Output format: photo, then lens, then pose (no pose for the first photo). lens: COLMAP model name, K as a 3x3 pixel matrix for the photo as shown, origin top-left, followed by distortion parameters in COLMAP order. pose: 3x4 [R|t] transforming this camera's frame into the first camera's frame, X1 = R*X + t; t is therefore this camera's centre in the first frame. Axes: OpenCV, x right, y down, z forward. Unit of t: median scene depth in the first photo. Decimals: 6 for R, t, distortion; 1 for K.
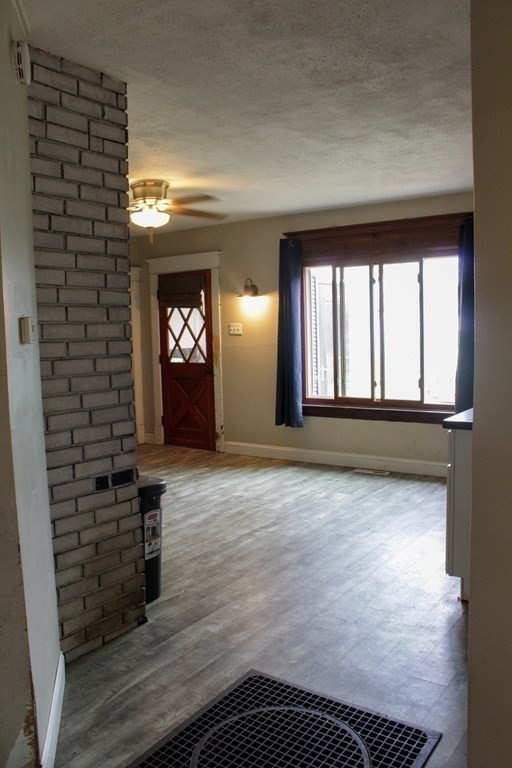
lens RADIAL K [[636.7, 0, 257.5], [0, 636.7, 381.5], [0, 0, 1]] dist [-0.125919, 0.028116]
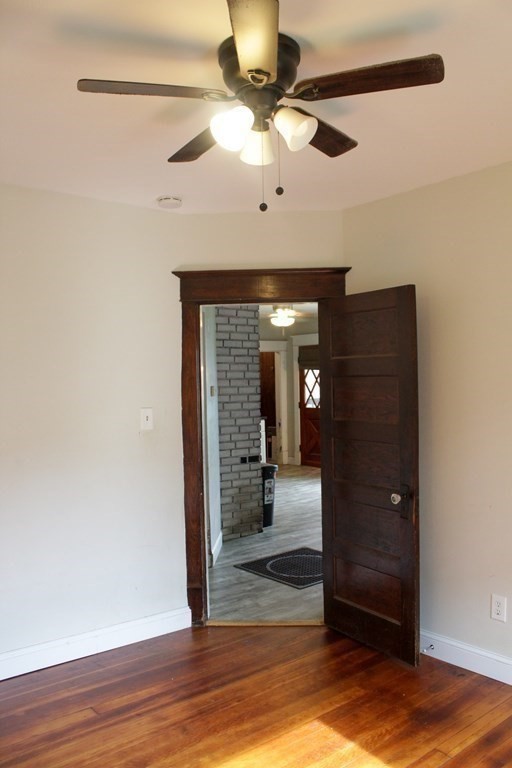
lens RADIAL K [[636.7, 0, 254.9], [0, 636.7, 384.6], [0, 0, 1]] dist [-0.125919, 0.028116]
pose [[0.961946, 0.009350, -0.273080, 0.390609], [-0.028682, 0.997348, -0.066887, 0.047869], [0.271731, 0.072174, 0.959663, -1.122666]]
